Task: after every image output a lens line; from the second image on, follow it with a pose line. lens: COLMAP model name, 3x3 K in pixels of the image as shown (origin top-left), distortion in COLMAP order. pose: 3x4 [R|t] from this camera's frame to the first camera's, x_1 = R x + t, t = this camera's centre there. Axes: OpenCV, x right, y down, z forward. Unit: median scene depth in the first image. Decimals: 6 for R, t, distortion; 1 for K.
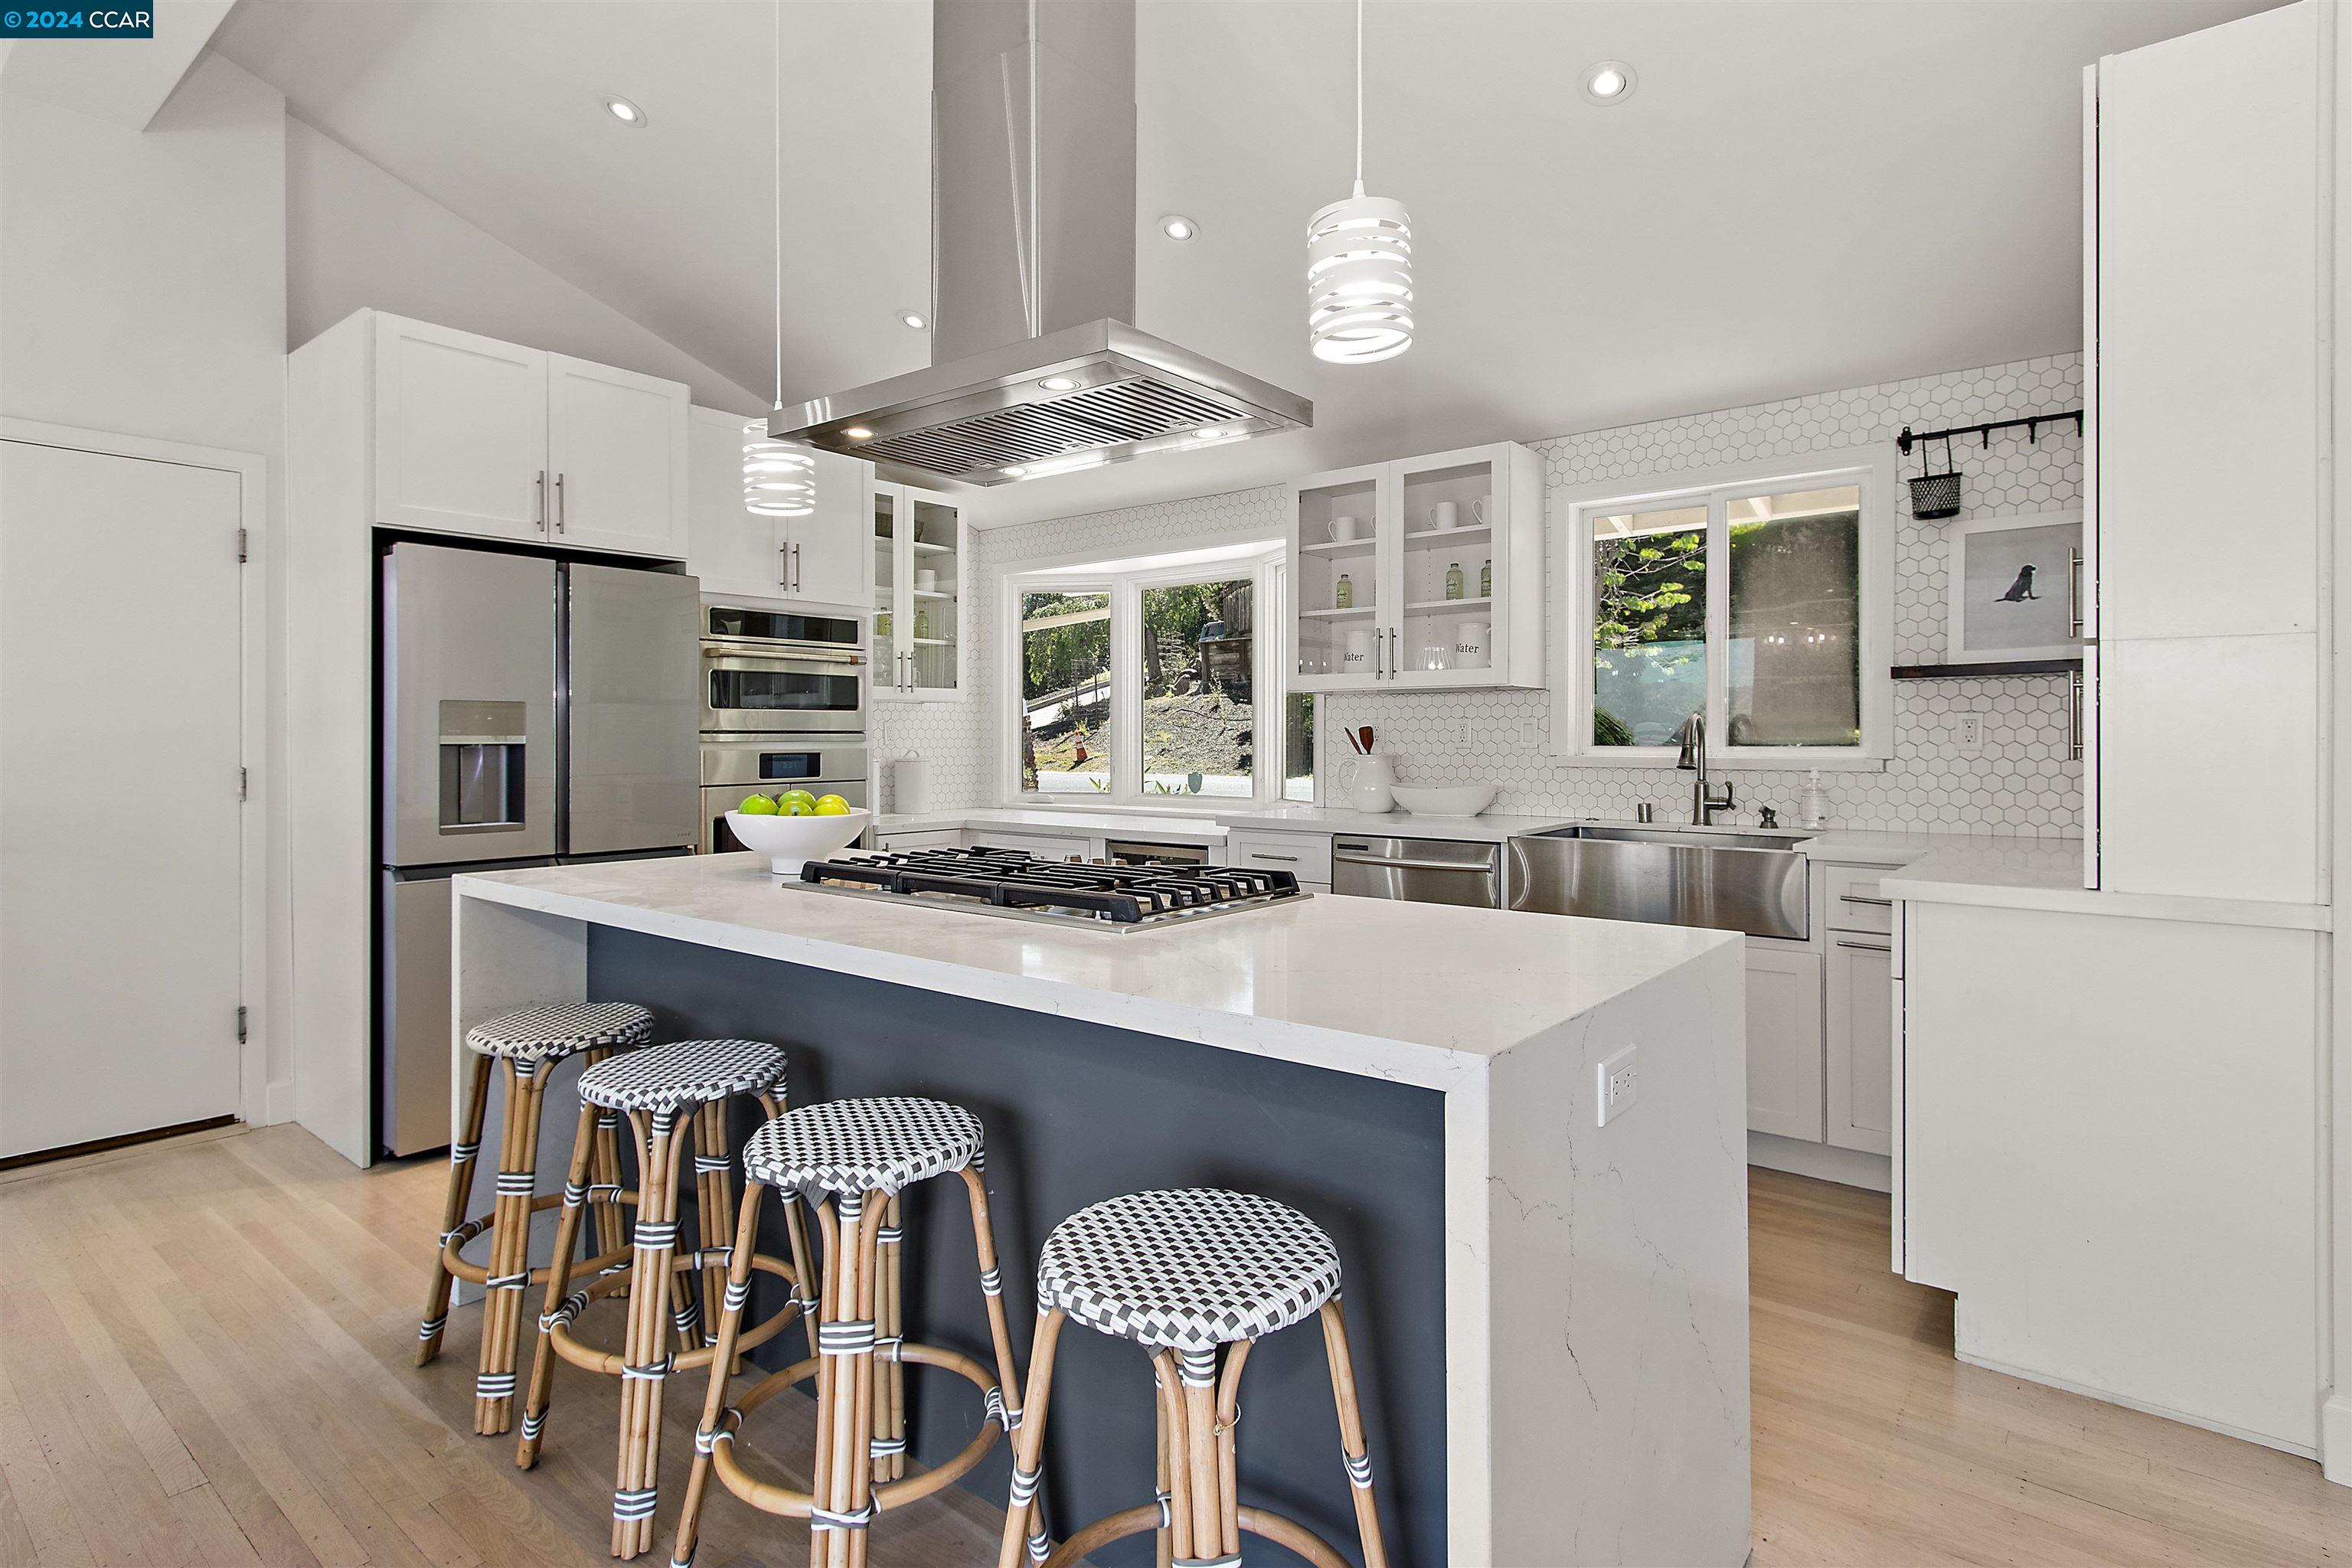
lens RADIAL K [[1216.9, 0, 1168.6], [0, 1216.9, 759.3], [0, 0, 1]] dist [0.003140, -0.000175]
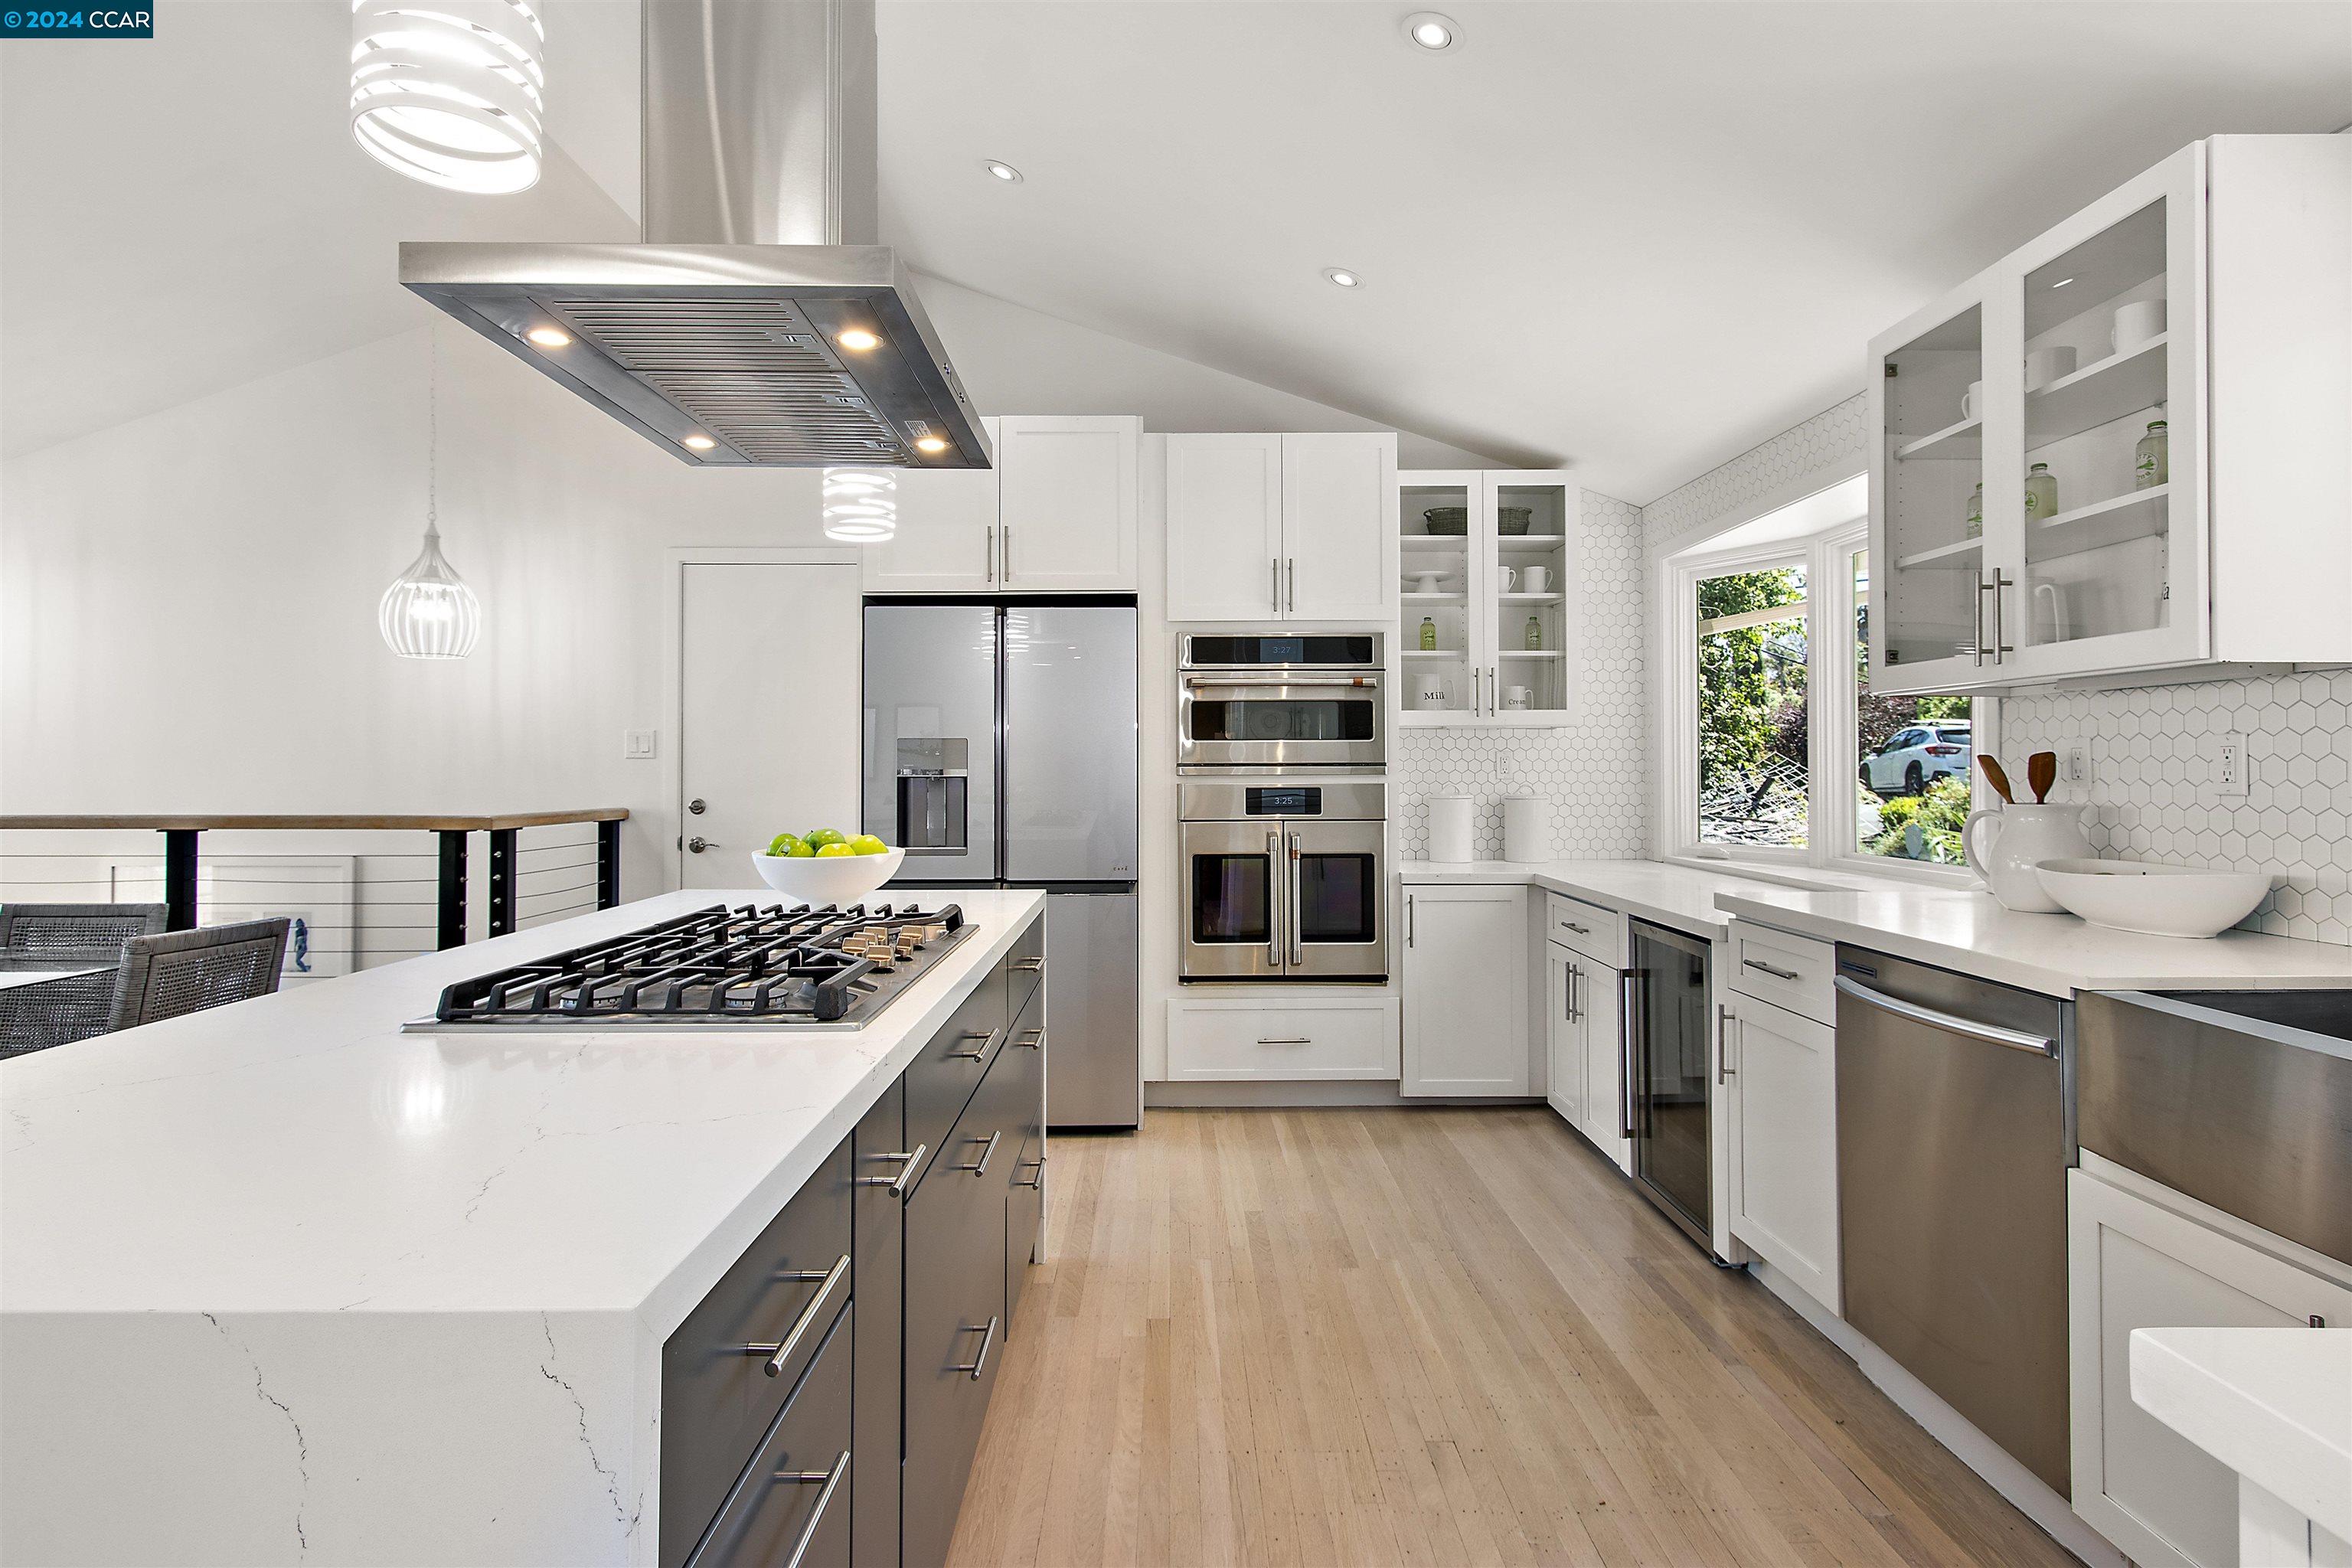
lens RADIAL K [[1216.9, 0, 1167.5], [0, 1216.9, 743.6], [0, 0, 1]] dist [0.003140, -0.000175]
pose [[0.635211, -0.015212, -0.772189, 0.351988], [-0.013470, 0.999436, -0.030769, -0.008910], [0.772221, 0.029946, 0.634648, 0.361465]]
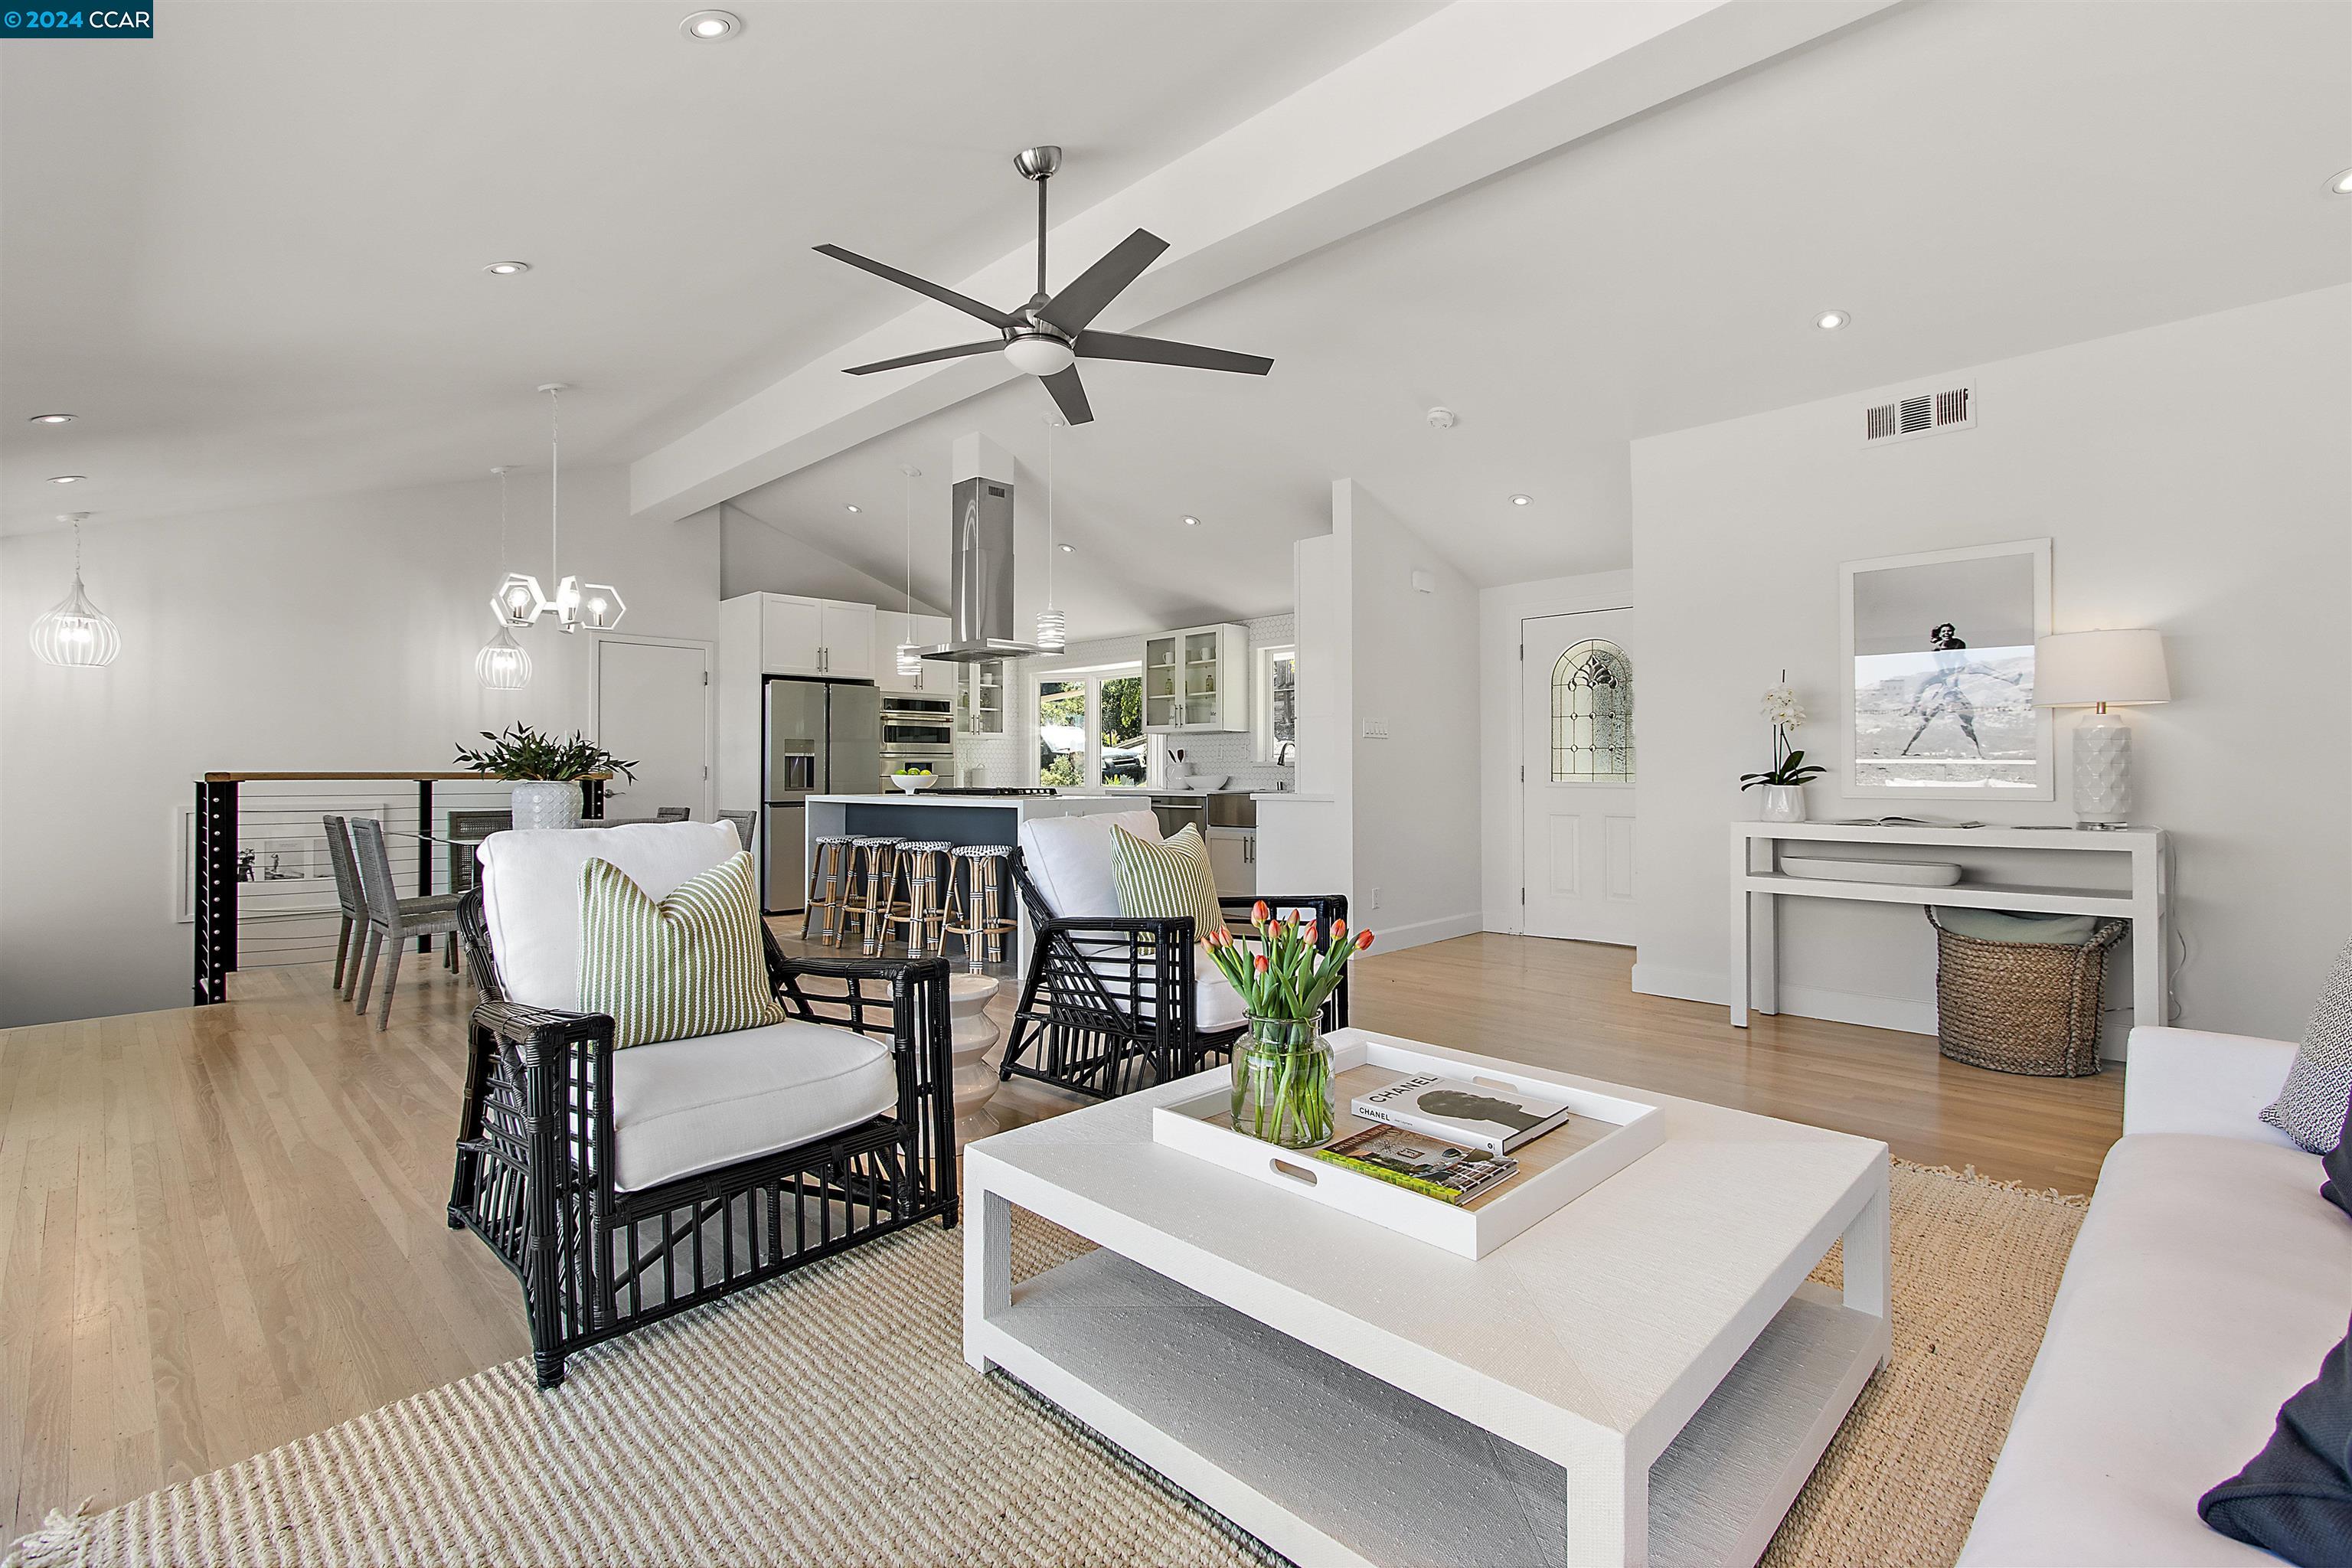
lens RADIAL K [[1067.3, 0, 1157.3], [0, 1067.3, 774.9], [0, 0, 1]] dist [0.000683, 0.000493]
pose [[0.994718, -0.001986, -0.102624, 0.329069], [0.000345, 0.999872, -0.016003, 0.050145], [0.102643, 0.015883, 0.994591, -0.910875]]
